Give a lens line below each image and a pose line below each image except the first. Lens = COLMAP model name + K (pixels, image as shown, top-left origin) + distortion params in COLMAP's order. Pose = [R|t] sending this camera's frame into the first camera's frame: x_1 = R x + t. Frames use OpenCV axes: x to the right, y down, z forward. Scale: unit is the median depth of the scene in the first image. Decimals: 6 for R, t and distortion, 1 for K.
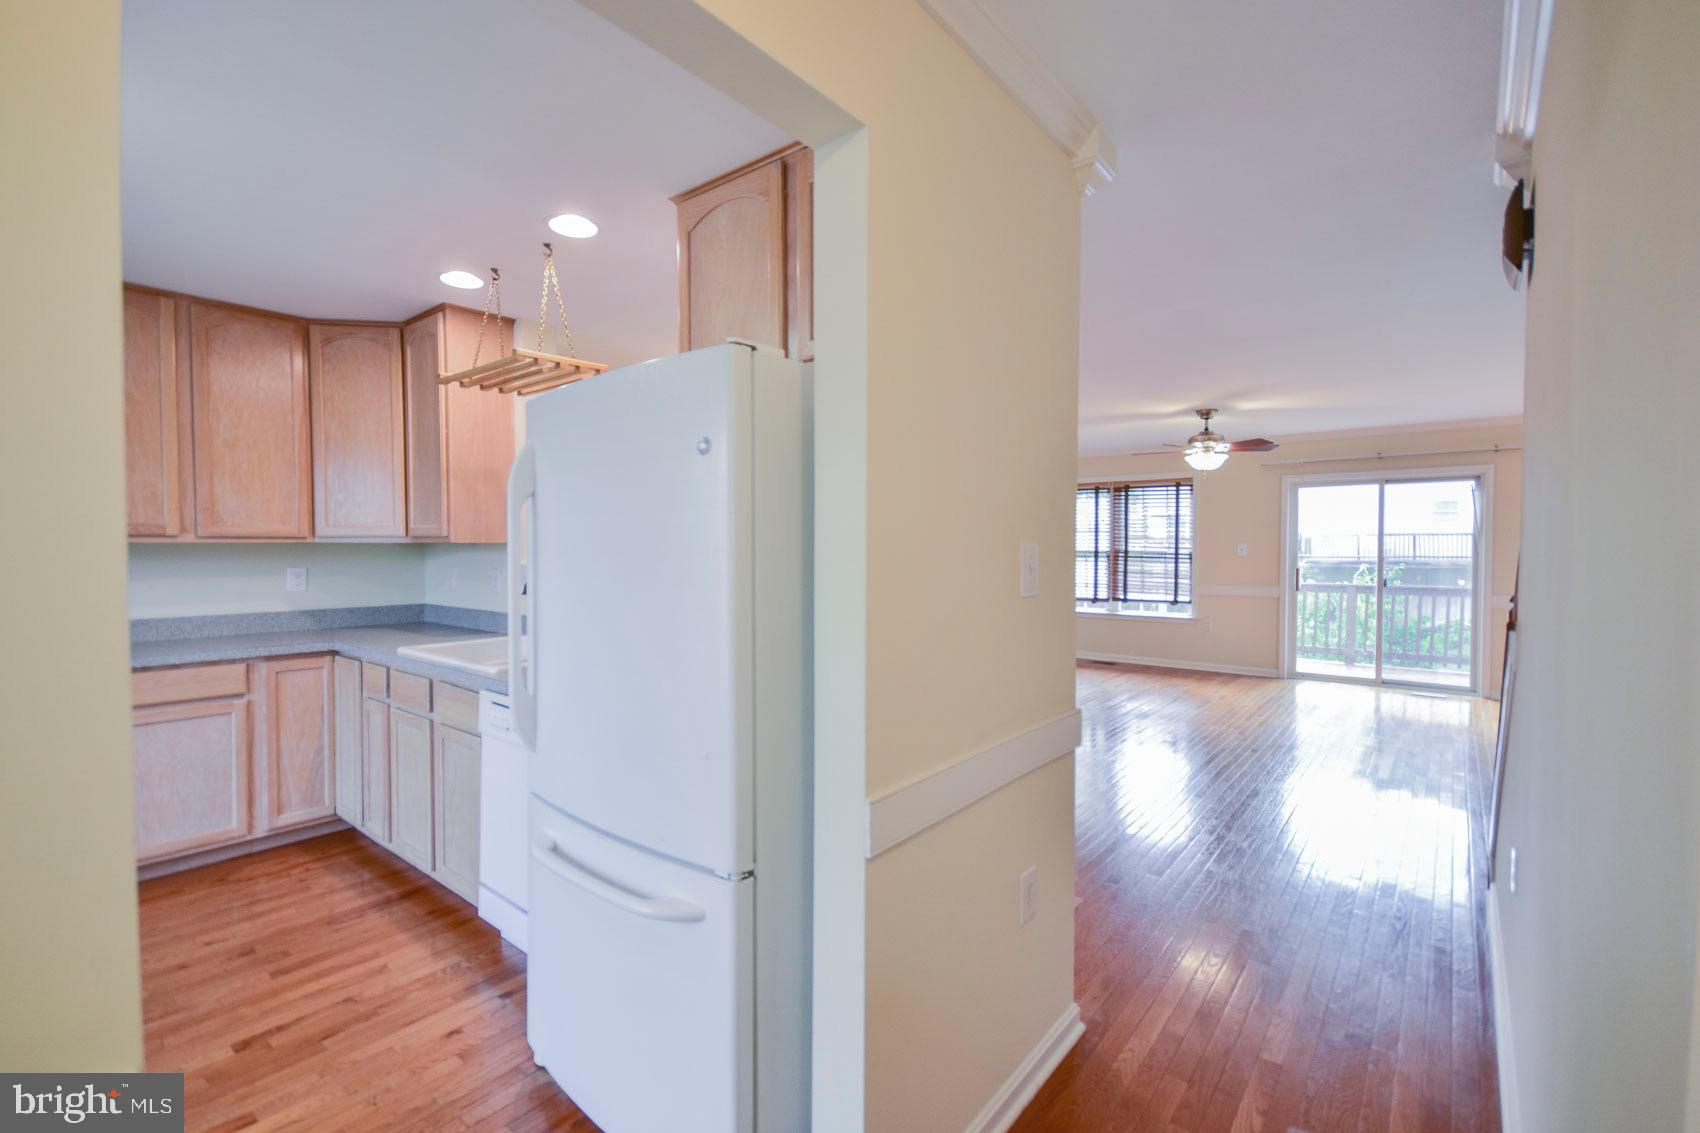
lens RADIAL K [[743.1, 0, 850.0], [0, 743.1, 566.5], [0, 0, 1]] dist [0.030160, -0.015897]
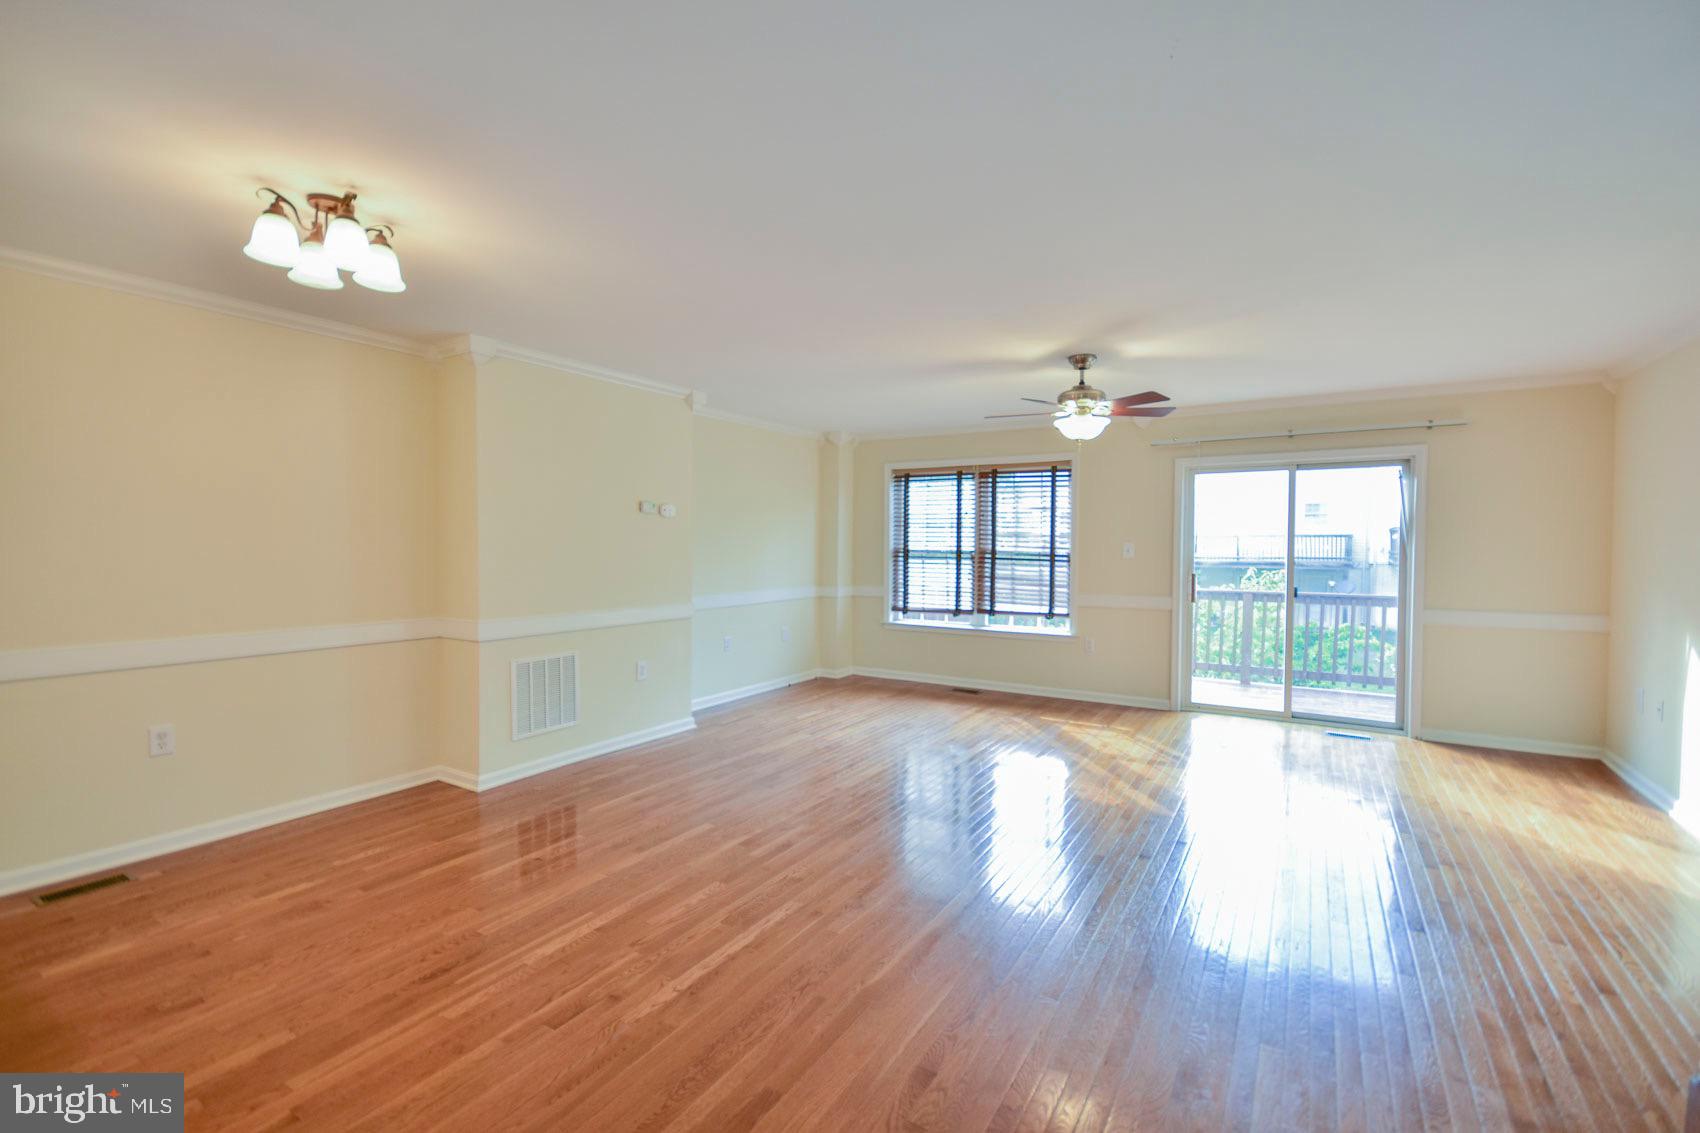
lens RADIAL K [[743.1, 0, 850.0], [0, 743.1, 566.5], [0, 0, 1]] dist [0.030160, -0.015897]
pose [[0.992547, 0.003472, 0.121815, 0.121681], [-0.003372, 0.999994, -0.001030, -0.003084], [-0.121817, 0.000611, 0.992552, 0.226977]]
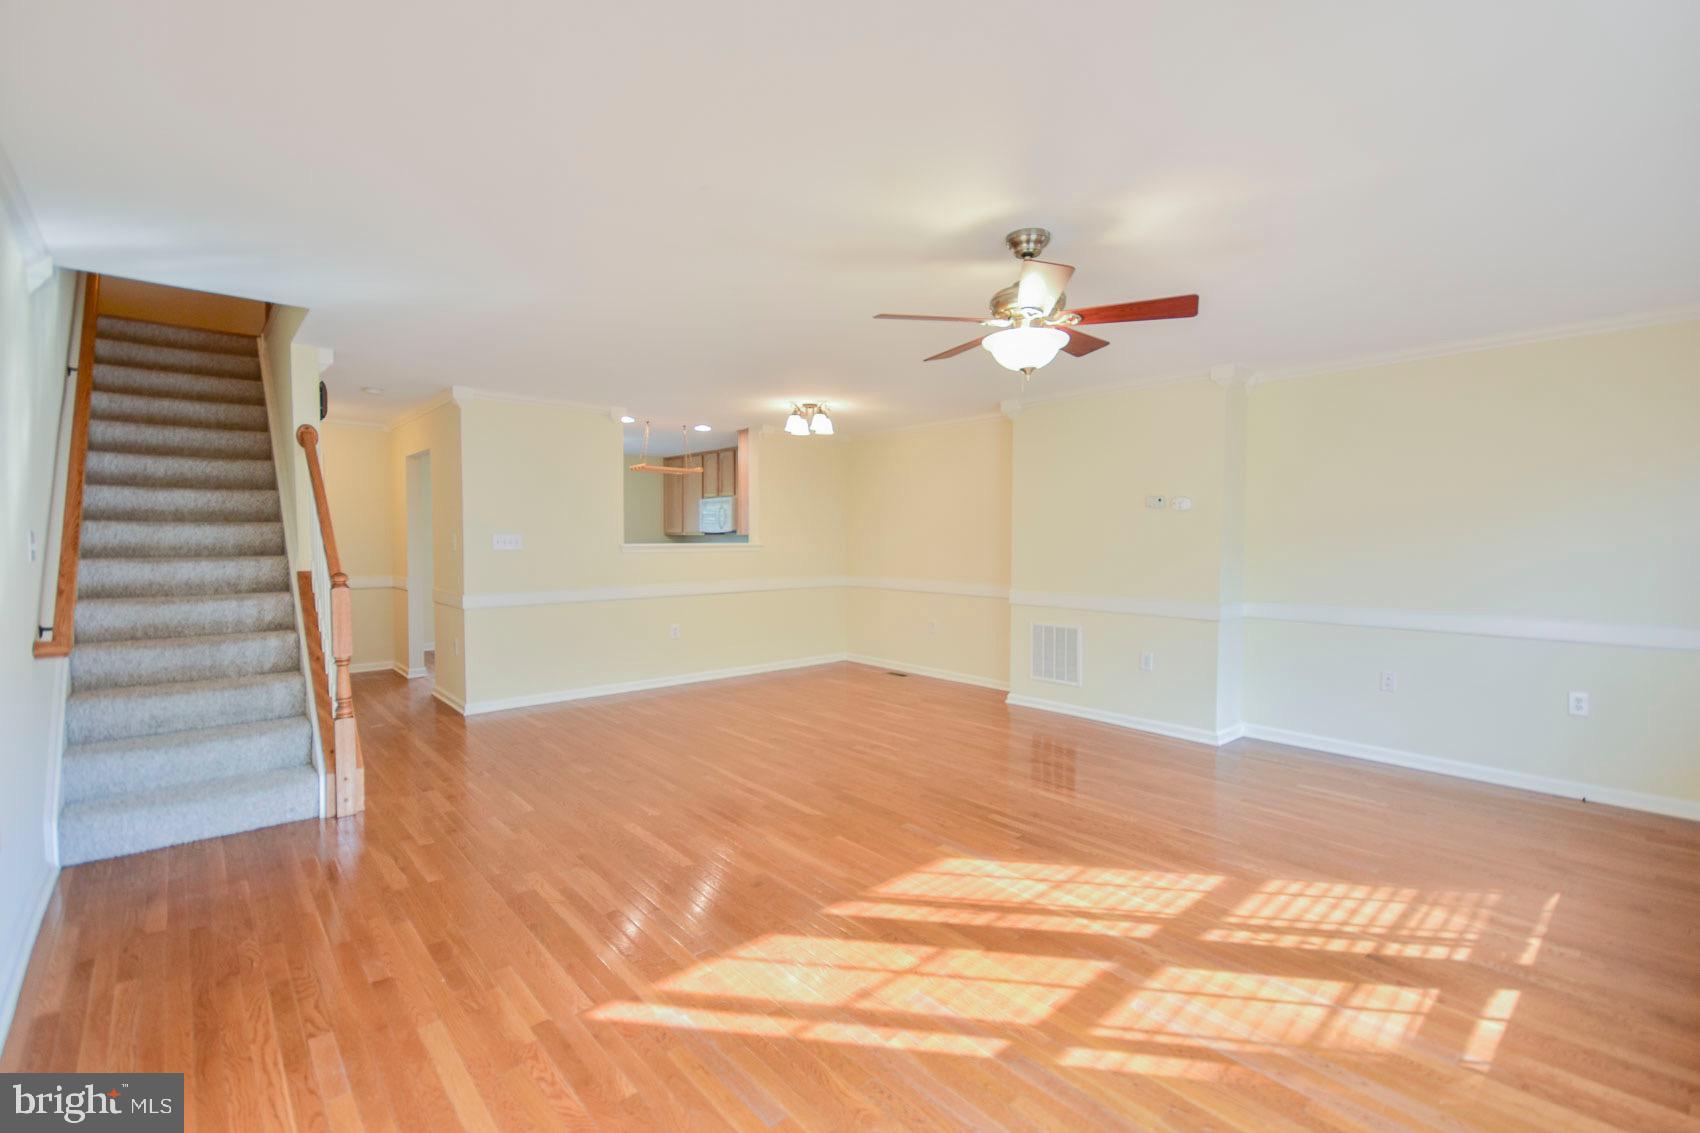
lens RADIAL K [[752.9, 0, 864.7], [0, 752.9, 572.6], [0, 0, 1]] dist [0.000017, 0.000314]
pose [[-0.154091, 0.048837, -0.986849, 0.706733], [-0.036164, 0.997830, 0.055027, -0.018965], [0.987395, 0.044167, -0.151991, 0.729082]]
